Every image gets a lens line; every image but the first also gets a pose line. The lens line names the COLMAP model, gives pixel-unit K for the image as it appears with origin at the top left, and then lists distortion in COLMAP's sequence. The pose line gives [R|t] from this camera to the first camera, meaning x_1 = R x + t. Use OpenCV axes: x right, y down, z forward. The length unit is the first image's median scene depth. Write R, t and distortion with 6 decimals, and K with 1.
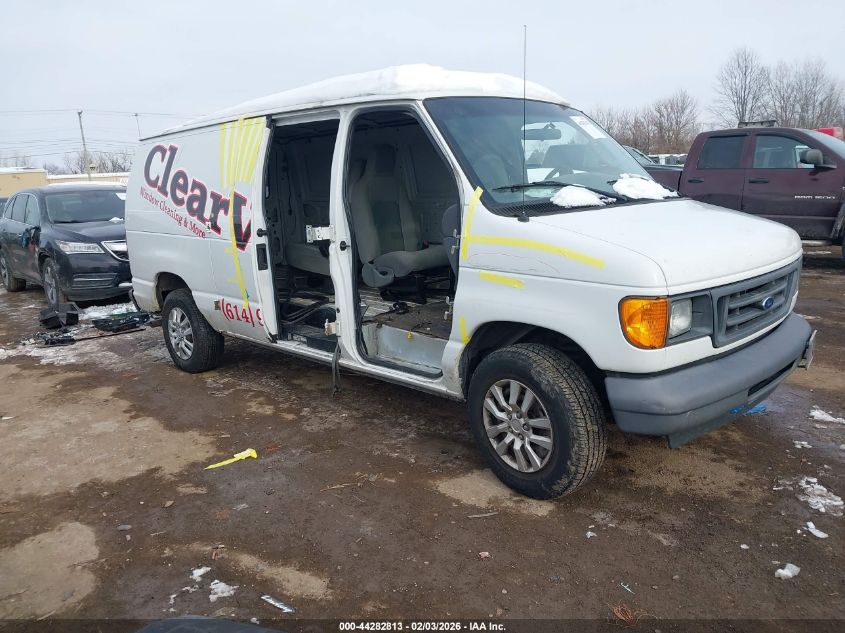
lens RADIAL K [[674.6, 0, 422.5], [0, 674.6, 316.5], [0, 0, 1]] dist [-0.008019, -0.003152]
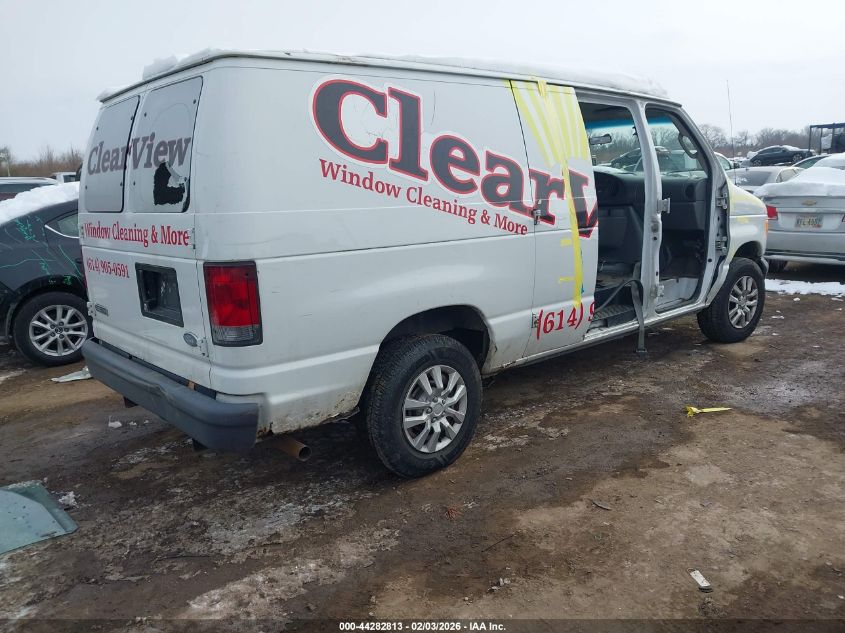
lens RADIAL K [[674.6, 0, 422.5], [0, 674.6, 316.5], [0, 0, 1]] dist [-0.008019, -0.003152]
pose [[0.049536, -0.149356, 0.987542, -1.082495], [0.243071, 0.960830, 0.133124, -0.158722], [-0.968743, 0.233448, 0.083900, 1.096053]]
